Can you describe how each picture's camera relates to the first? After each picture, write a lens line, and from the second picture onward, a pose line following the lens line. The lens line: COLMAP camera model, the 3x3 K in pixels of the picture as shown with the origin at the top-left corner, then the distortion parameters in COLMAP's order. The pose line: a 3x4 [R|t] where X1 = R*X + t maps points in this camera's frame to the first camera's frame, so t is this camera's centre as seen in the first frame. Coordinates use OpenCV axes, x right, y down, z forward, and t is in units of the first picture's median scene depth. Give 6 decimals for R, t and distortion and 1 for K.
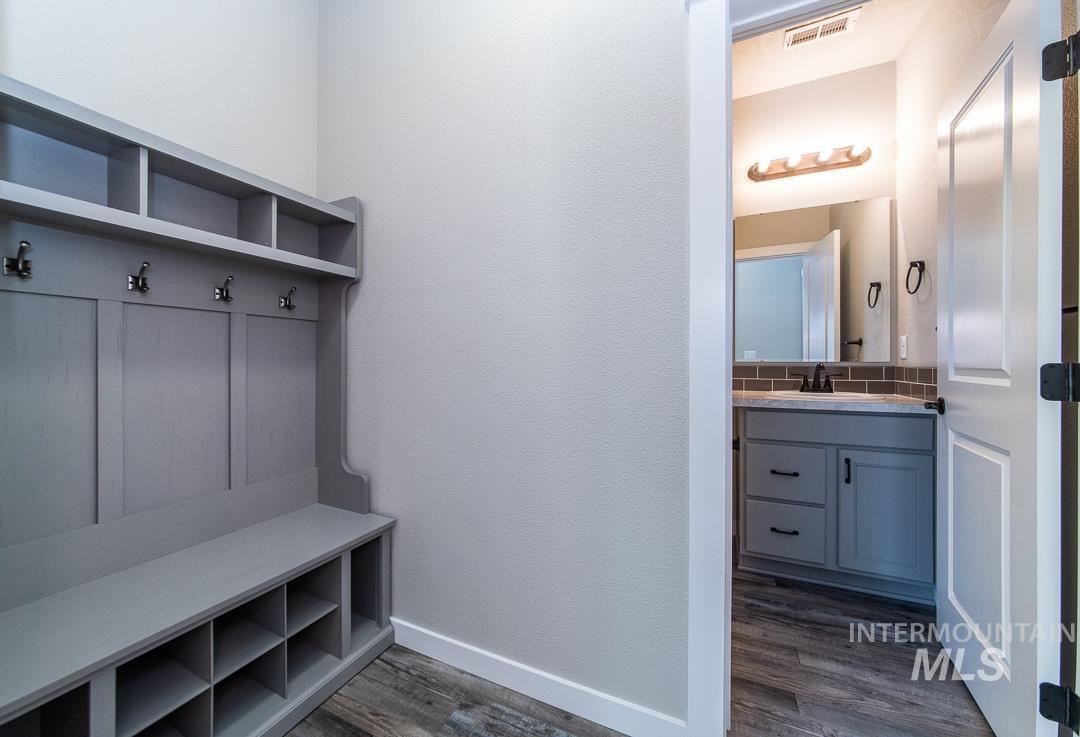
lens RADIAL K [[386.2, 0, 537.8], [0, 386.2, 366.4], [0, 0, 1]] dist [-0.002899, -0.000142]
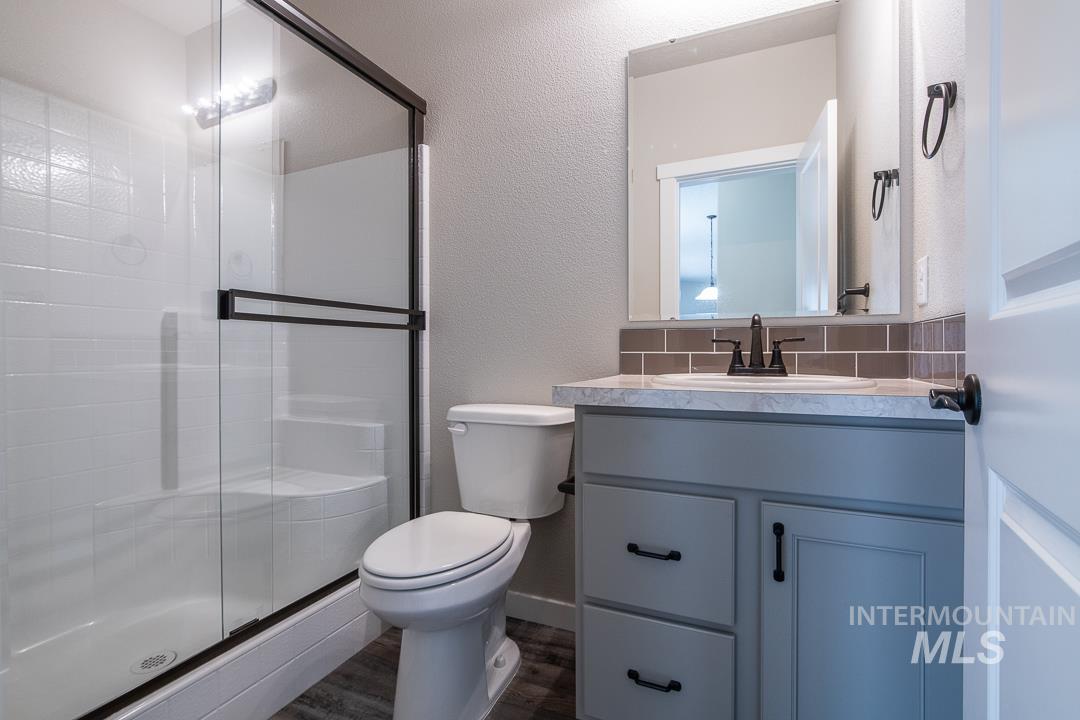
lens RADIAL K [[480.4, 0, 544.1], [0, 480.4, 358.4], [0, 0, 1]] dist [-0.003153, -0.002384]
pose [[0.999740, -0.003149, 0.022602, 0.483247], [0.003059, 0.999987, 0.004000, 0.046186], [-0.022614, -0.003930, 0.999737, 0.428334]]
